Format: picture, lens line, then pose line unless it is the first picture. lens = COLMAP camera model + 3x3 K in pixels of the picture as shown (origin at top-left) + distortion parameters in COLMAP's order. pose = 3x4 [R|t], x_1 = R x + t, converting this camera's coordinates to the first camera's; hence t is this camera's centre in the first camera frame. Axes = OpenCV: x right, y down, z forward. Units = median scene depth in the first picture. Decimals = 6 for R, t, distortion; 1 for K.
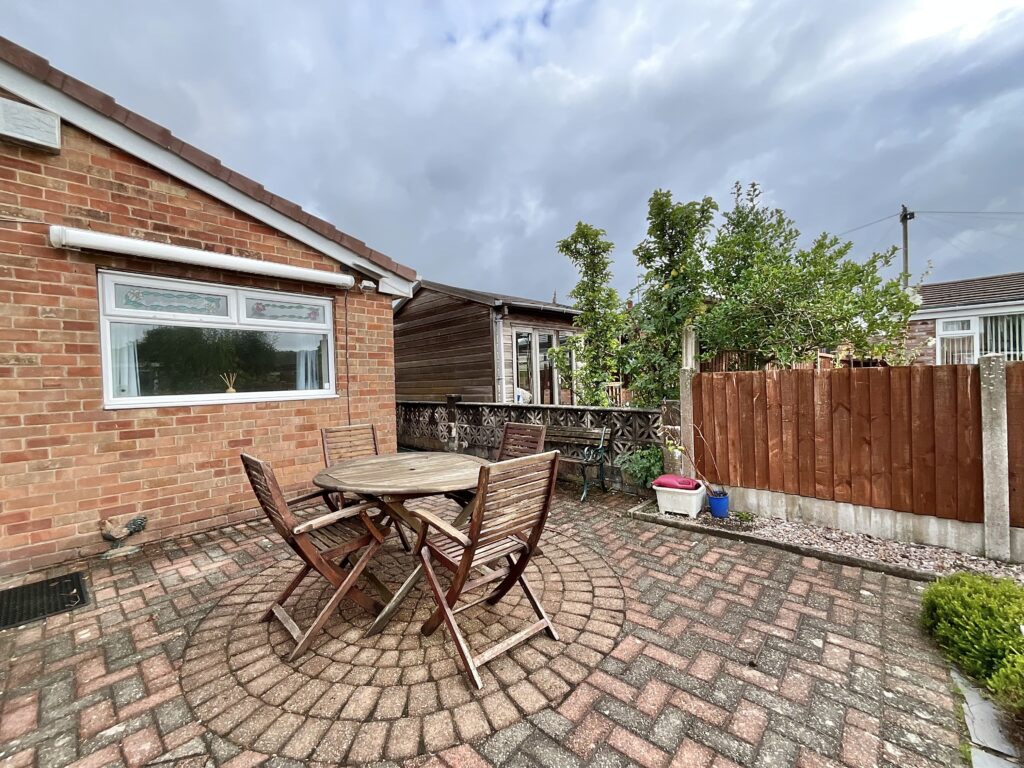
lens RADIAL K [[416.3, 0, 503.6], [0, 416.3, 384.3], [0, 0, 1]] dist [-0.000375, -0.001142]
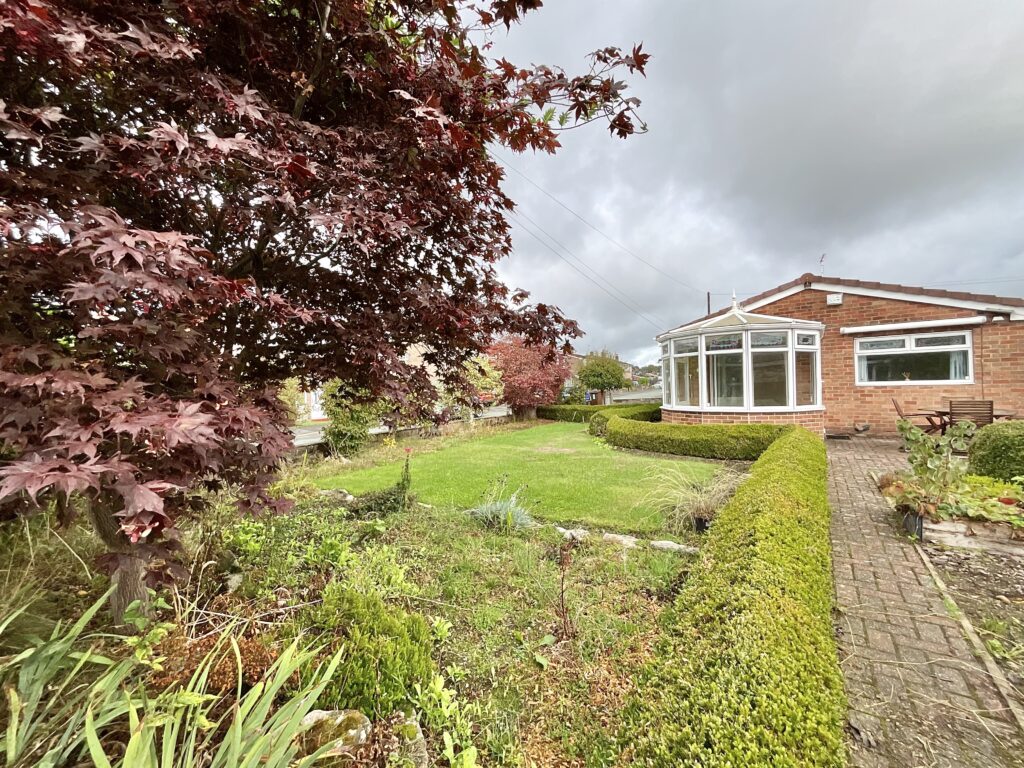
lens RADIAL K [[416.3, 0, 511.2], [0, 416.3, 386.3], [0, 0, 1]] dist [-0.000375, -0.001142]
pose [[0.137255, 0.011949, -0.990464, 1.382319], [0.000883, 0.999925, 0.012185, 0.021286], [0.990535, -0.002547, 0.137235, -1.551312]]
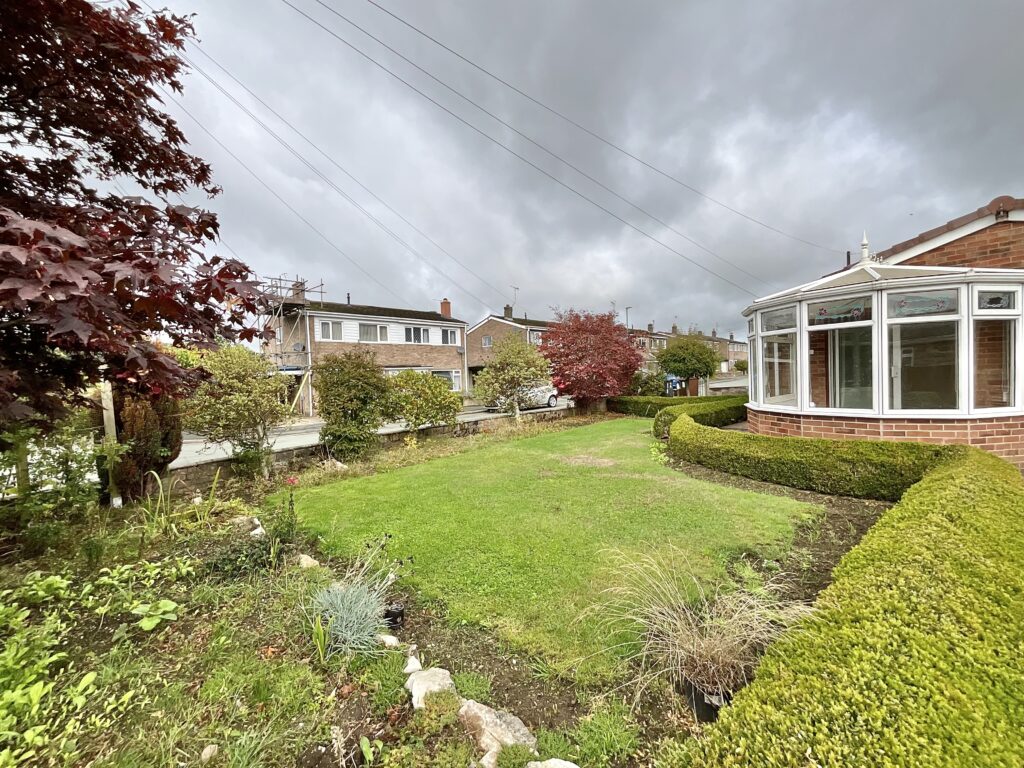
lens RADIAL K [[416.3, 0, 505.3], [0, 416.3, 377.2], [0, 0, 1]] dist [-0.000375, -0.001142]
pose [[-0.130810, 0.027980, -0.991013, 0.867914], [0.020085, 0.999471, 0.025568, -0.020042], [0.991204, -0.016560, -0.131303, -1.006634]]
